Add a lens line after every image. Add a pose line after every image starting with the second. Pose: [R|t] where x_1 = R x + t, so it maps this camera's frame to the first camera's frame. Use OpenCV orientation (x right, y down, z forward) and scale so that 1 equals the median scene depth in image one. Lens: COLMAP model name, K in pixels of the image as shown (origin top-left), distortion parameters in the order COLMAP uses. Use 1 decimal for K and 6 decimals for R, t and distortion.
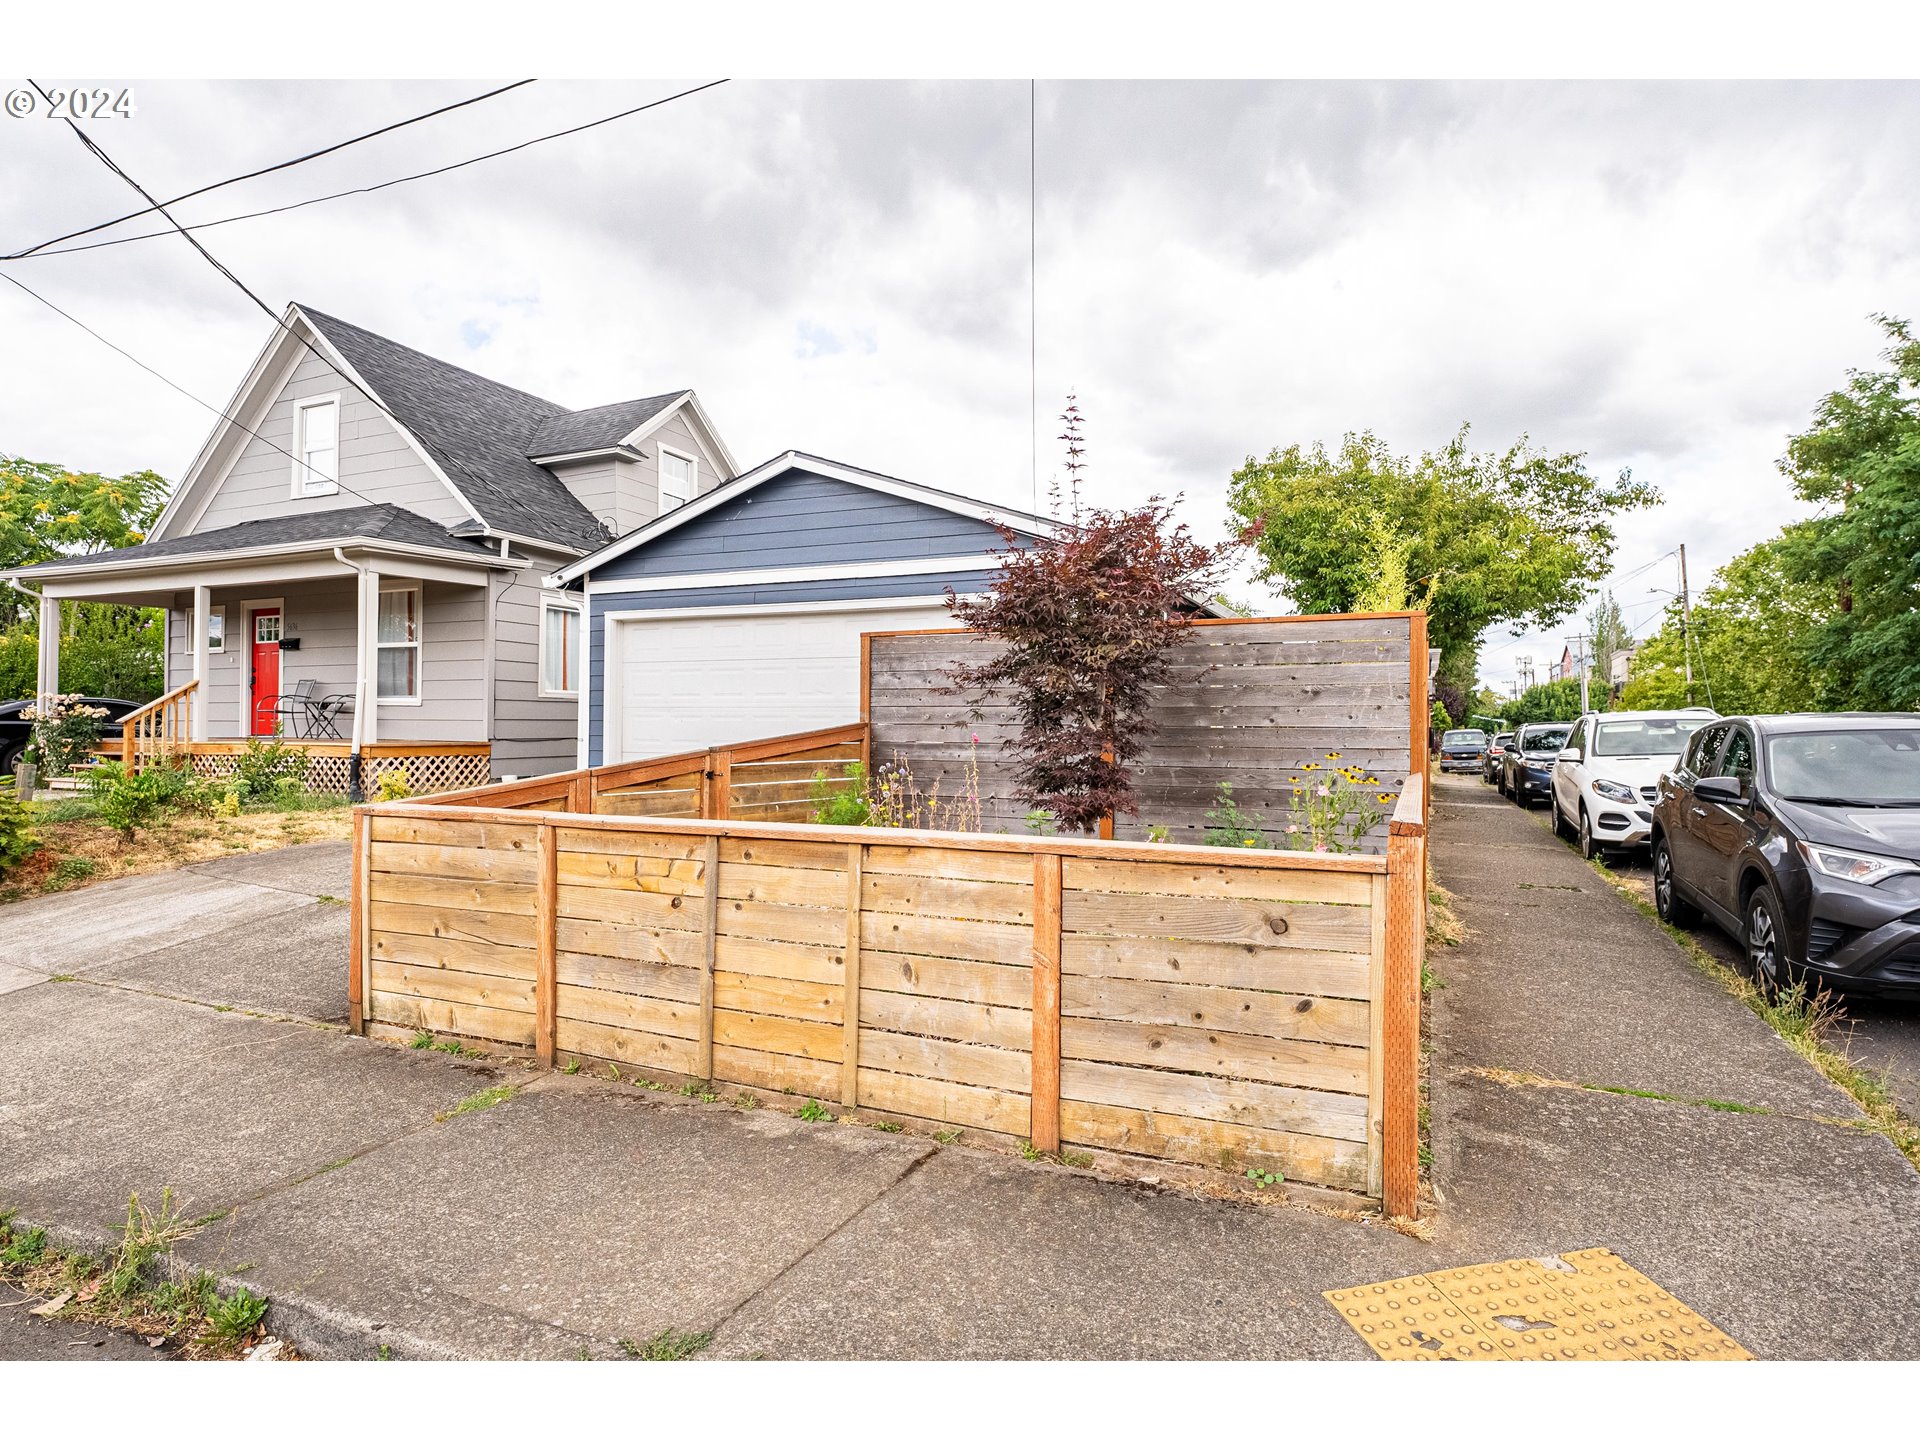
lens RADIAL K [[1039.6, 0, 959.8], [0, 1039.6, 709.4], [0, 0, 1]] dist [0.002195, 0.000120]
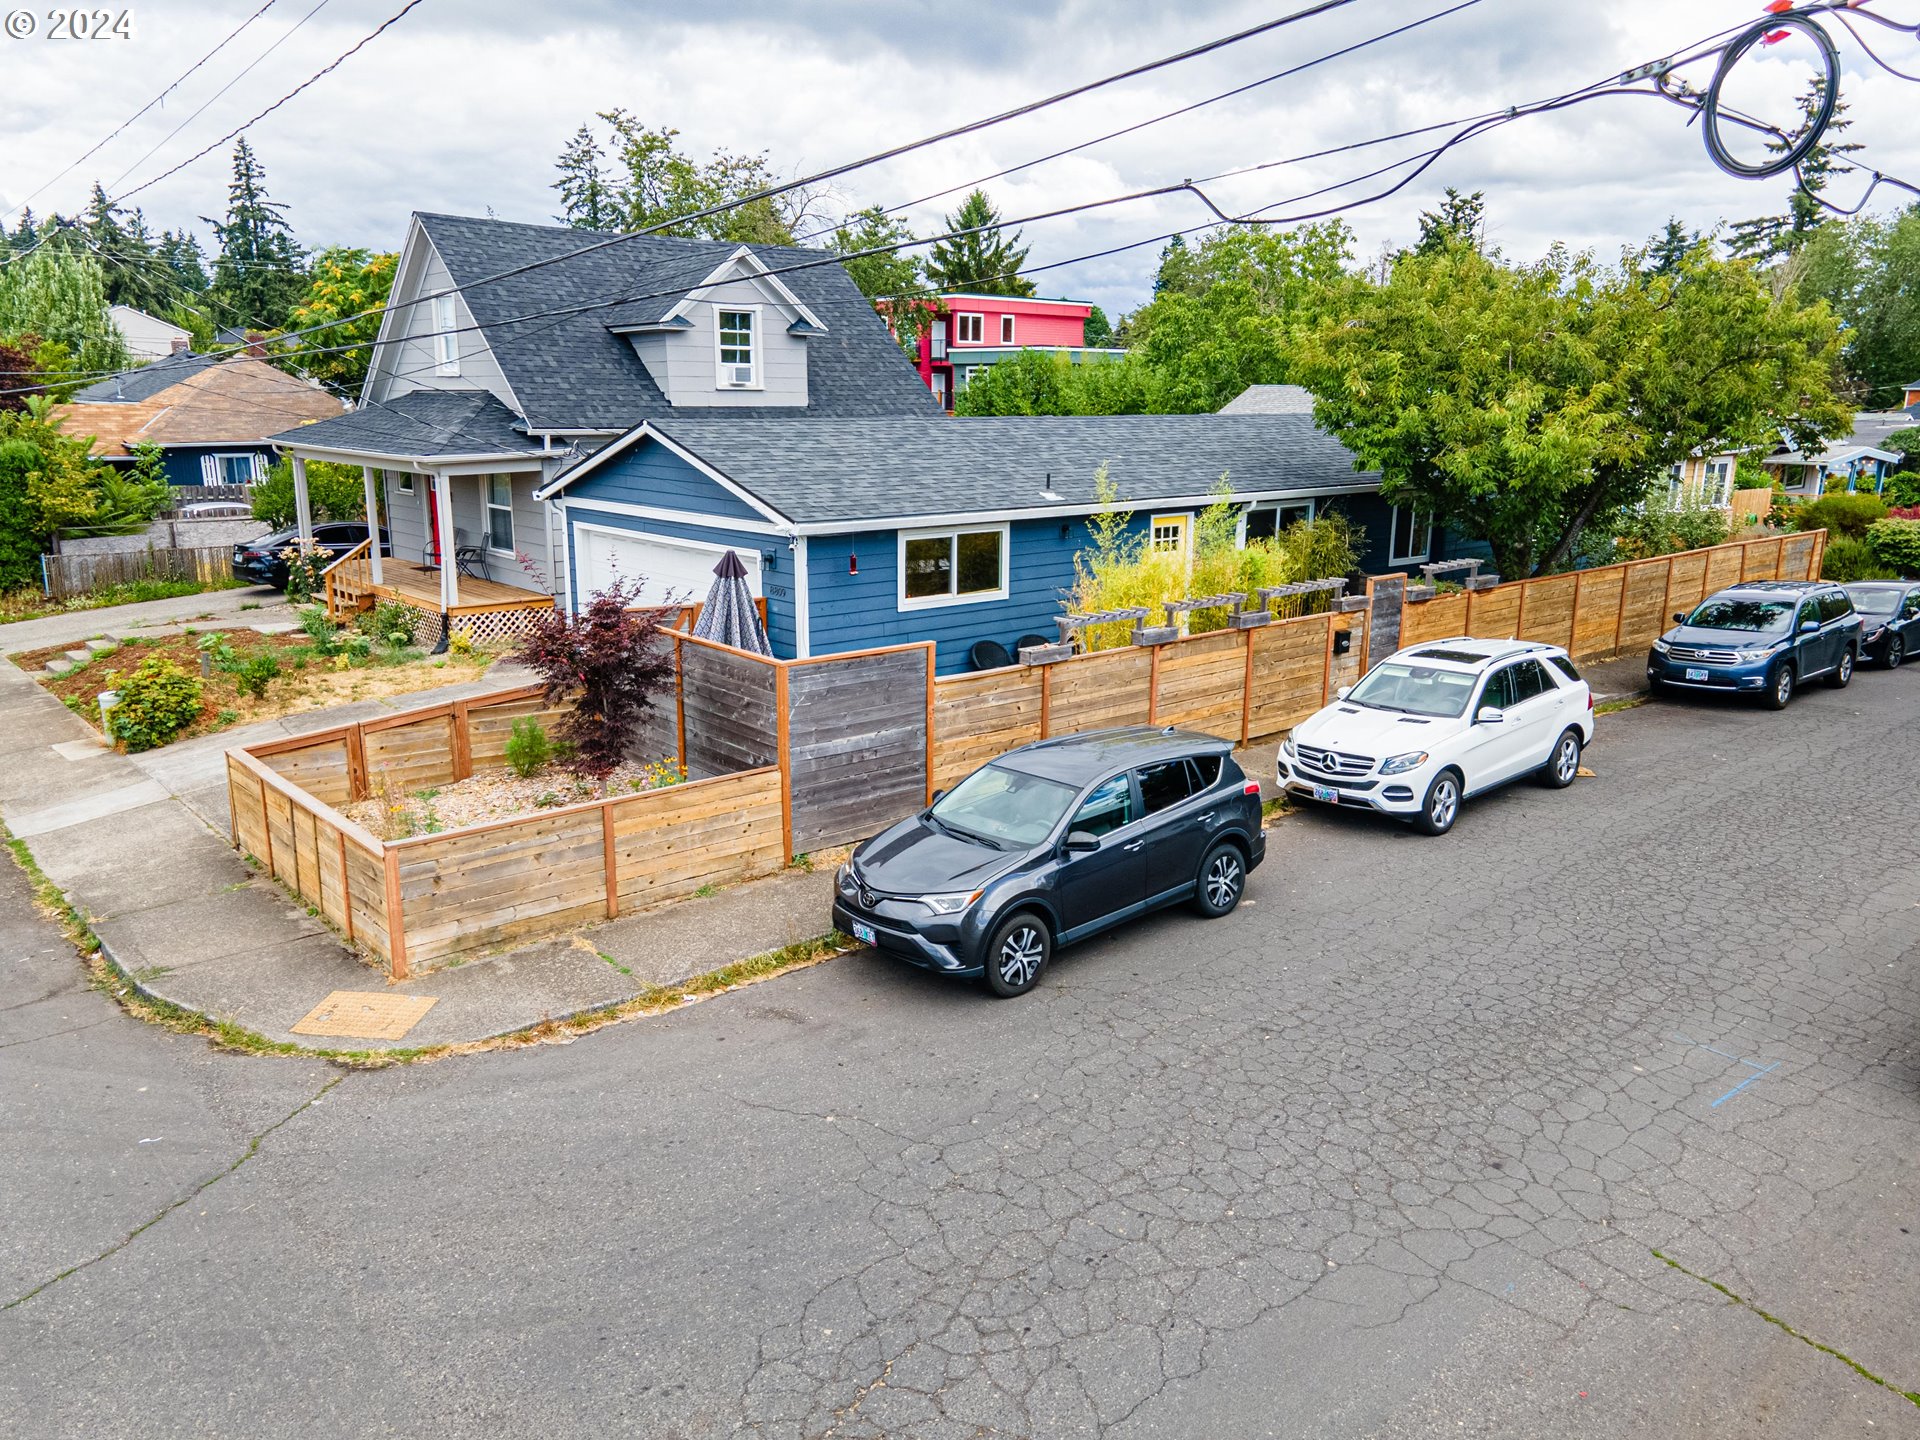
lens RADIAL K [[1398.6, 0, 959.8], [0, 1398.6, 716.3], [0, 0, 1]] dist [0.039035, 0.008644]
pose [[0.909213, 0.095413, -0.405250, 0.613798], [0.007157, 0.969659, 0.244356, -0.209646], [0.416270, -0.225072, 0.880944, -0.291089]]
